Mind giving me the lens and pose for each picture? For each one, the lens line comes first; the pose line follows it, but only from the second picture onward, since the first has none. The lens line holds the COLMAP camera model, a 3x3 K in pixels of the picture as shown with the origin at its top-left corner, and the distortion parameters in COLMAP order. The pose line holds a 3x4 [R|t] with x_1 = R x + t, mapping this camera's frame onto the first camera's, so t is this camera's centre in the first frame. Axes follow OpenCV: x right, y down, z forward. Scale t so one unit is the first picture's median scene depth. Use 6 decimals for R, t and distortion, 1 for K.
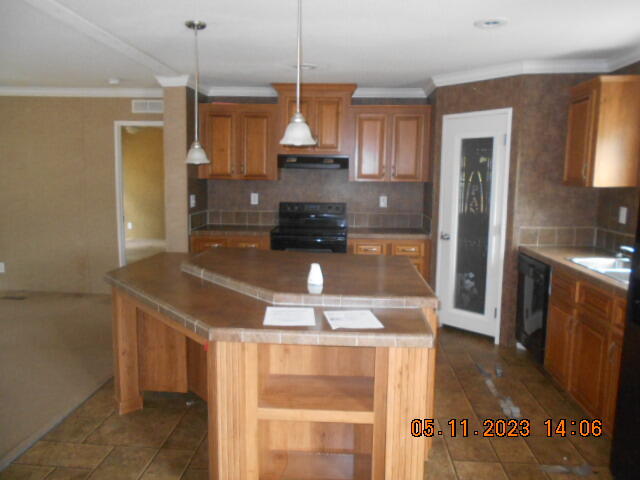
lens RADIAL K [[518.2, 0, 314.1], [0, 518.2, 248.0], [0, 0, 1]] dist [0.025065, 0.008764]
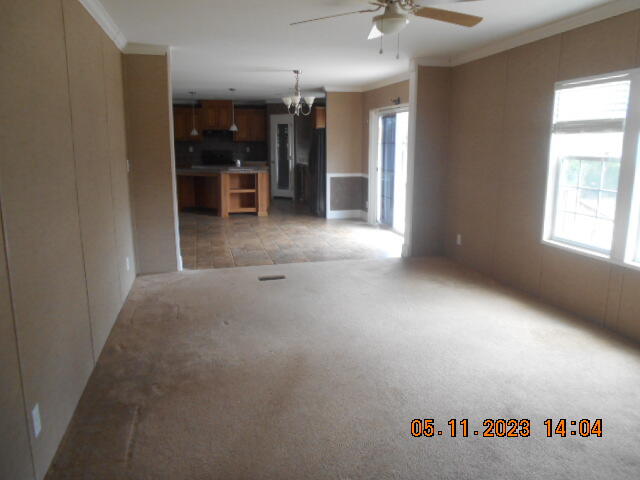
lens RADIAL K [[518.2, 0, 314.1], [0, 518.2, 248.0], [0, 0, 1]] dist [0.025065, 0.008764]
pose [[0.957506, -0.073609, 0.278861, -0.325636], [0.055000, 0.995741, 0.073989, 0.239205], [-0.283119, -0.055508, 0.957477, -1.652268]]
